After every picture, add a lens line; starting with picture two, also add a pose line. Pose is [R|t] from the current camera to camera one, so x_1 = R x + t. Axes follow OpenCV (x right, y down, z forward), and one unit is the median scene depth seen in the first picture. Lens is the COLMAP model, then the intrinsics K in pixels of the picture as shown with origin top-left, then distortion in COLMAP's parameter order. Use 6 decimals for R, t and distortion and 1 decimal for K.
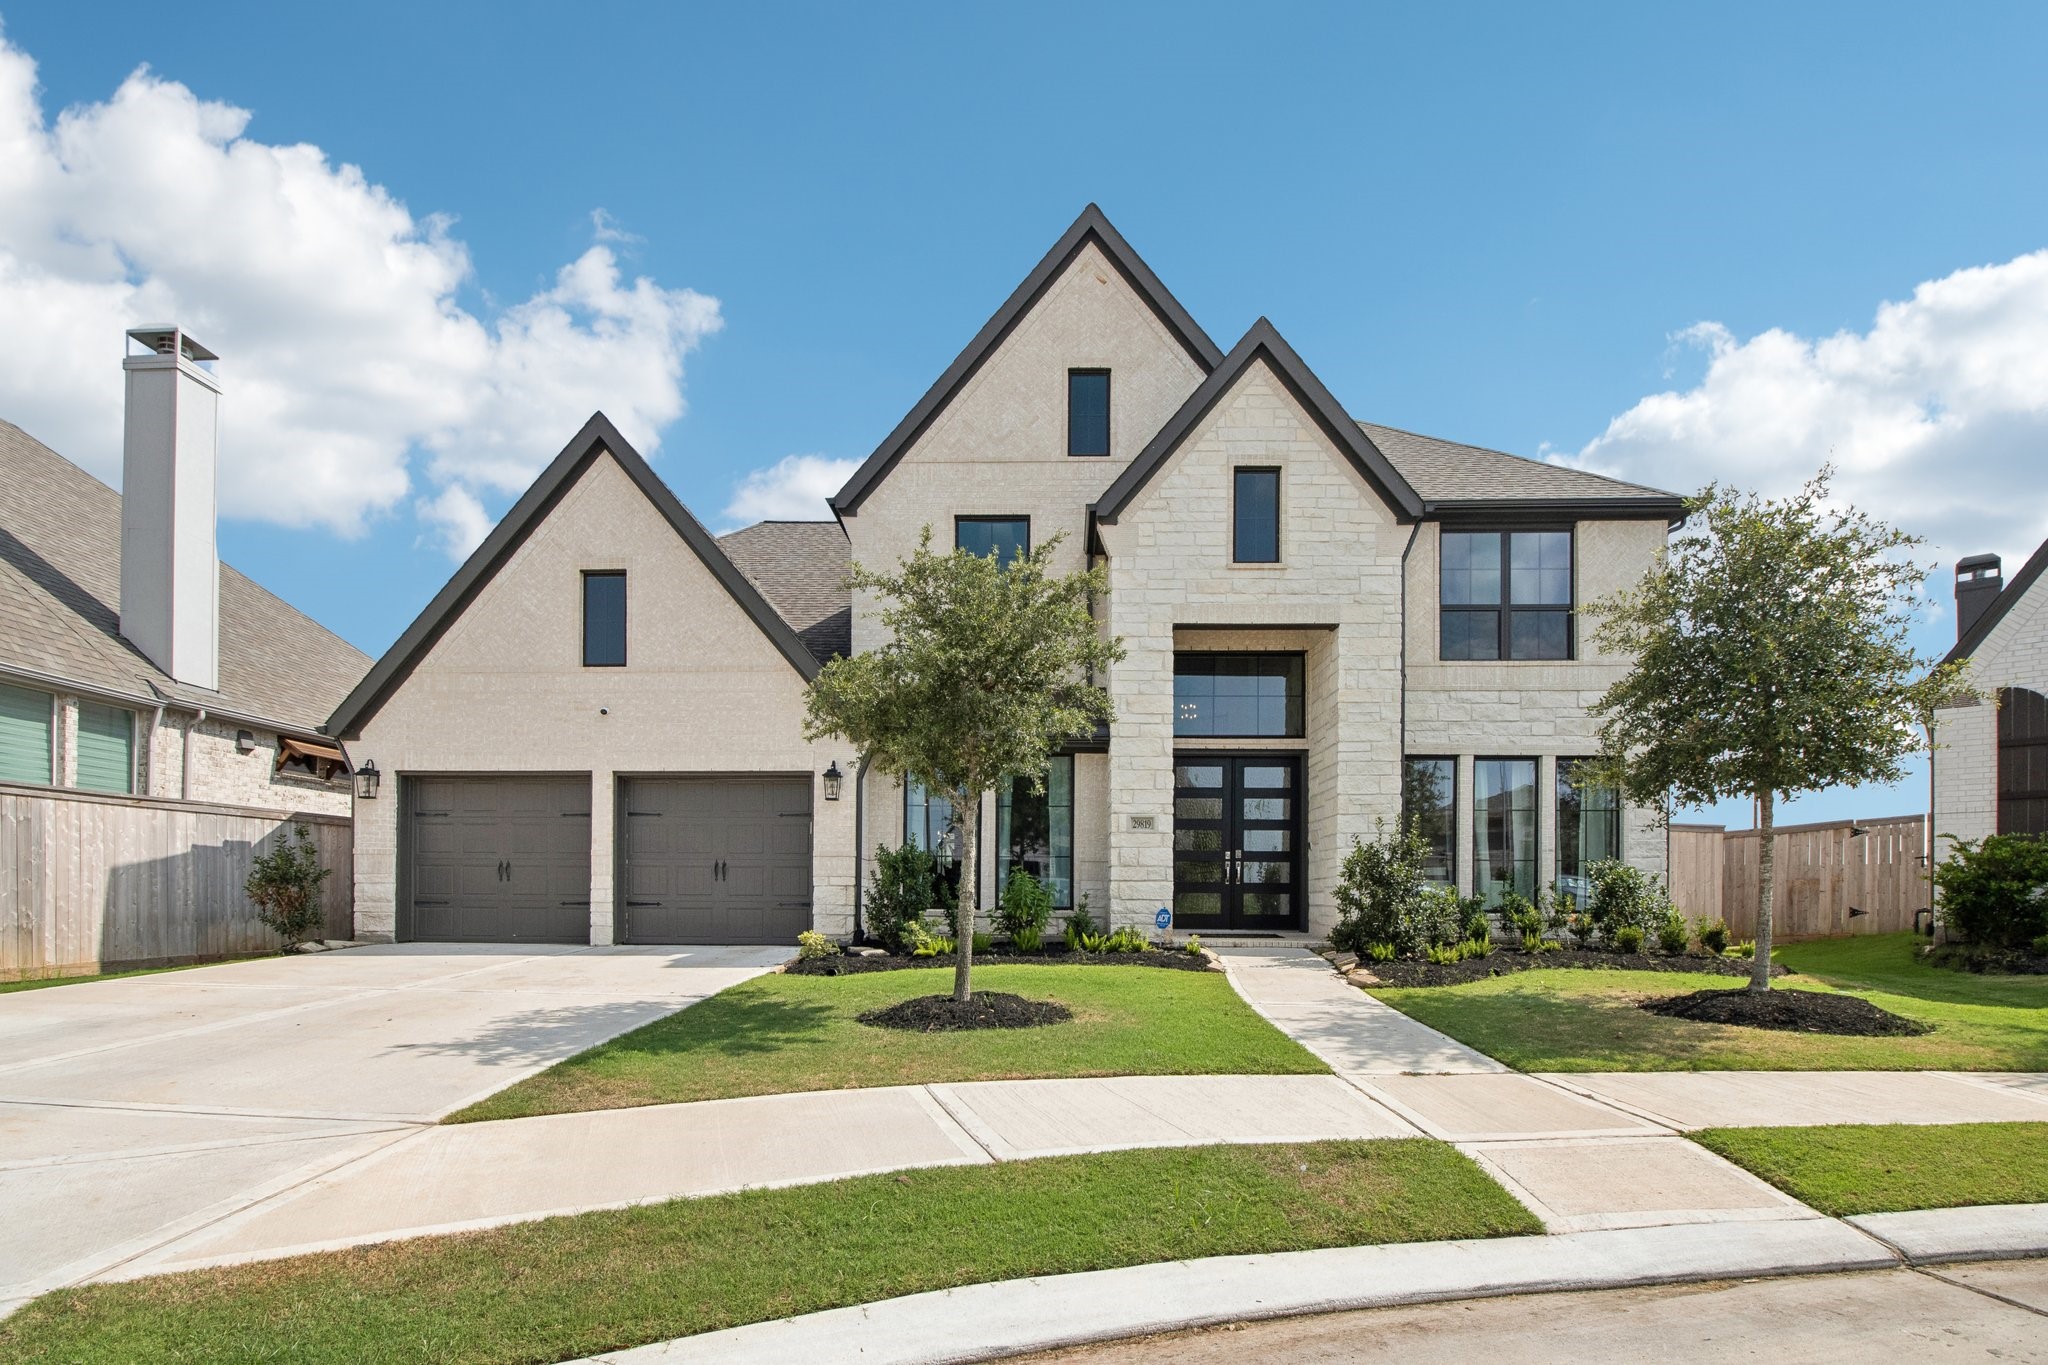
lens RADIAL K [[966.1, 0, 1010.4], [0, 966.1, 677.3], [0, 0, 1]] dist [-0.001960, -0.000587]
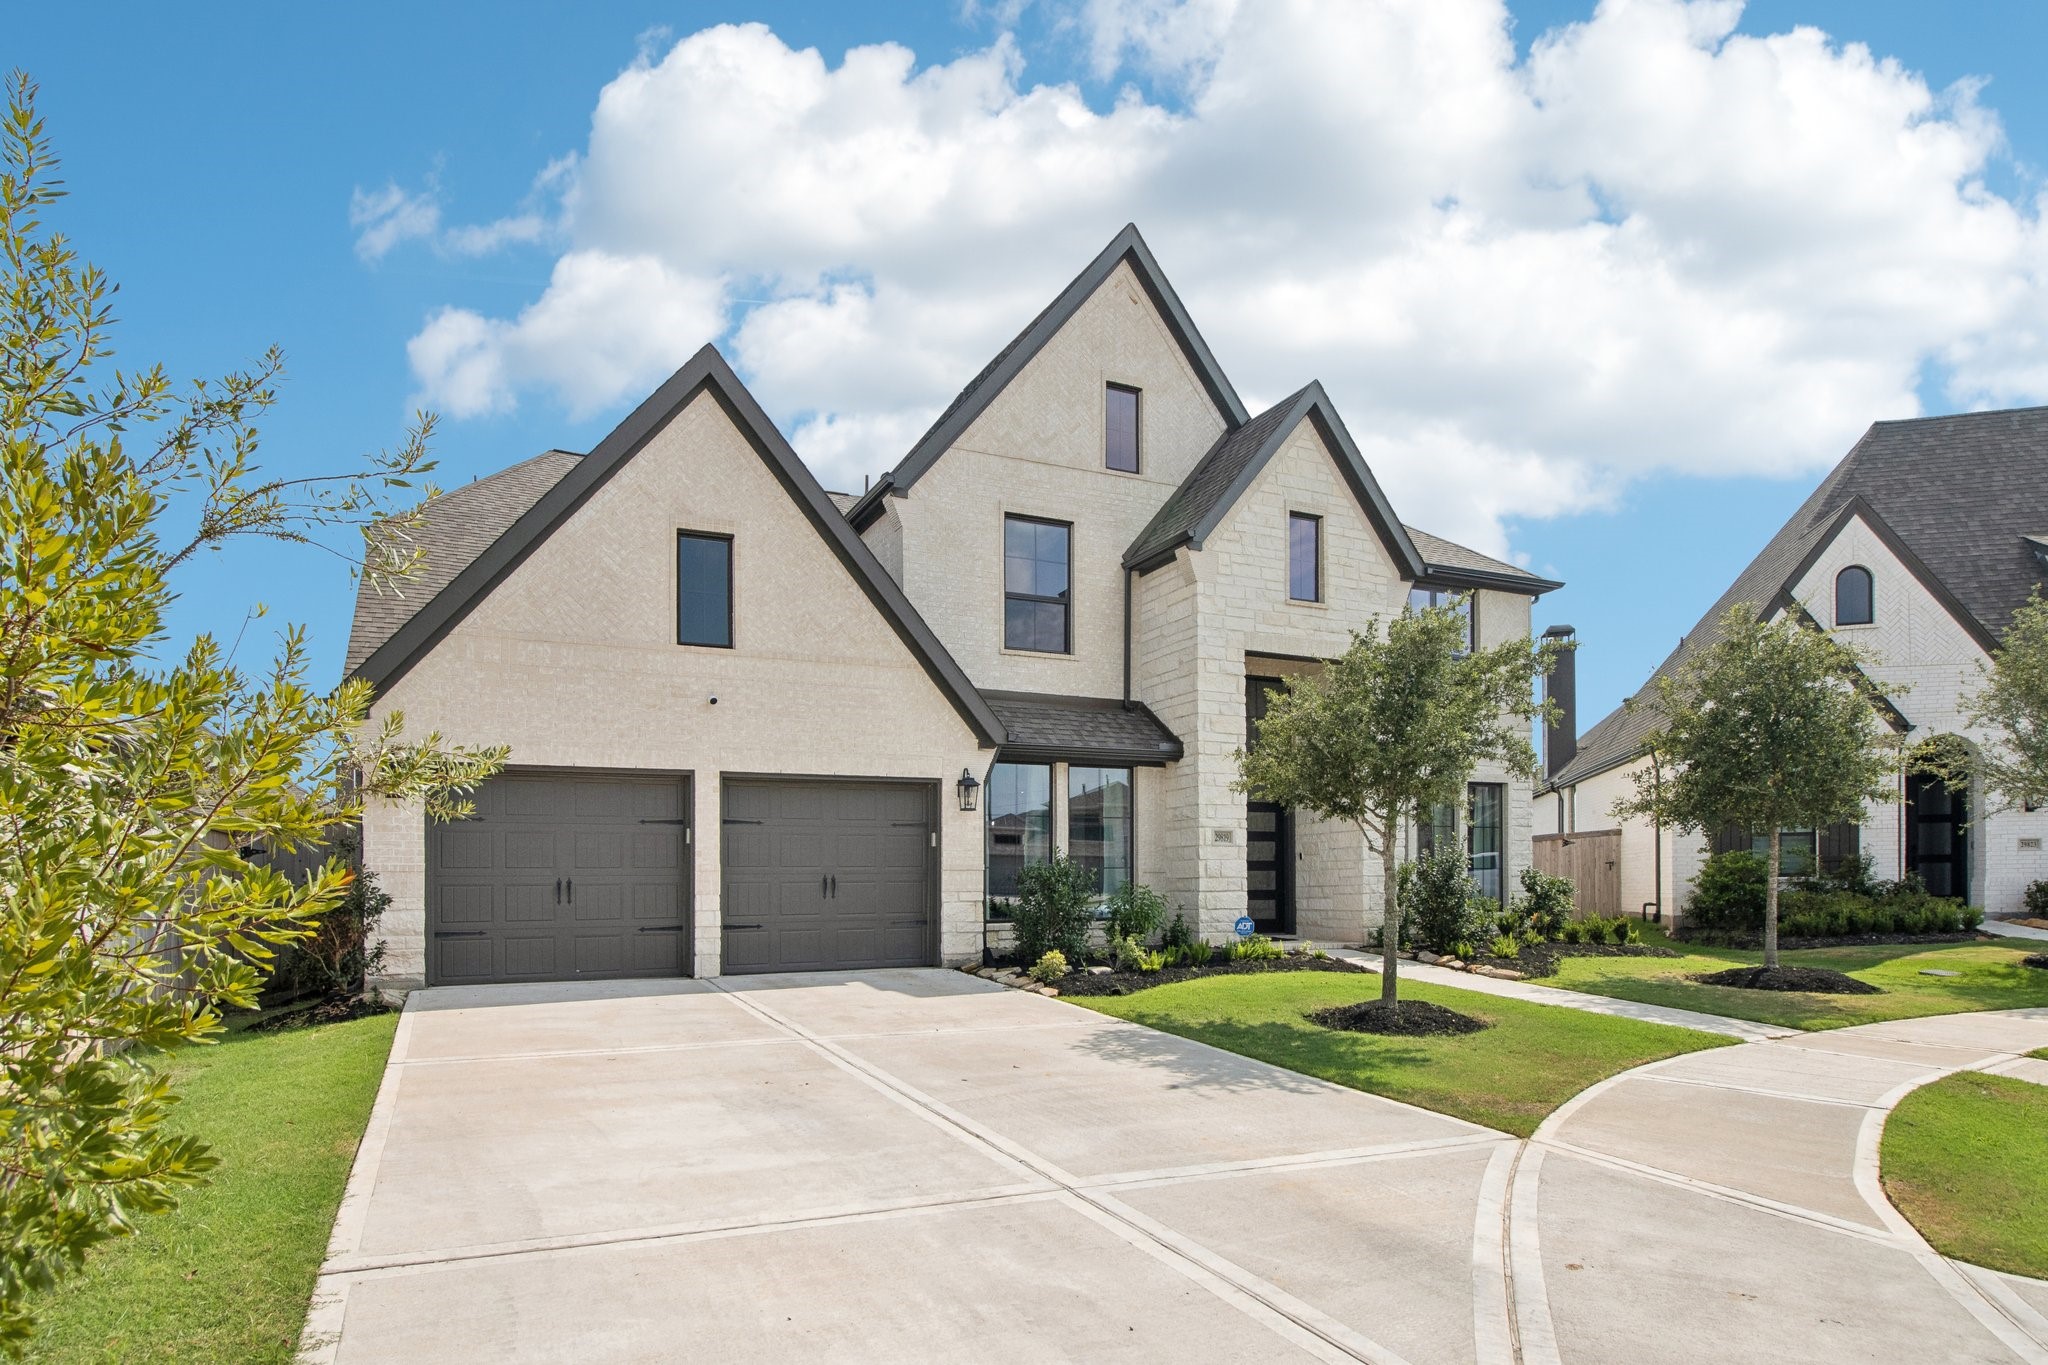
lens RADIAL K [[1056.5, 0, 1023.6], [0, 1056.5, 643.8], [0, 0, 1]] dist [0.000890, -0.000275]
pose [[0.900319, 0.084523, 0.426944, -0.557400], [-0.080450, 0.996376, -0.027605, -0.010240], [-0.427730, -0.009494, 0.903857, 0.043312]]
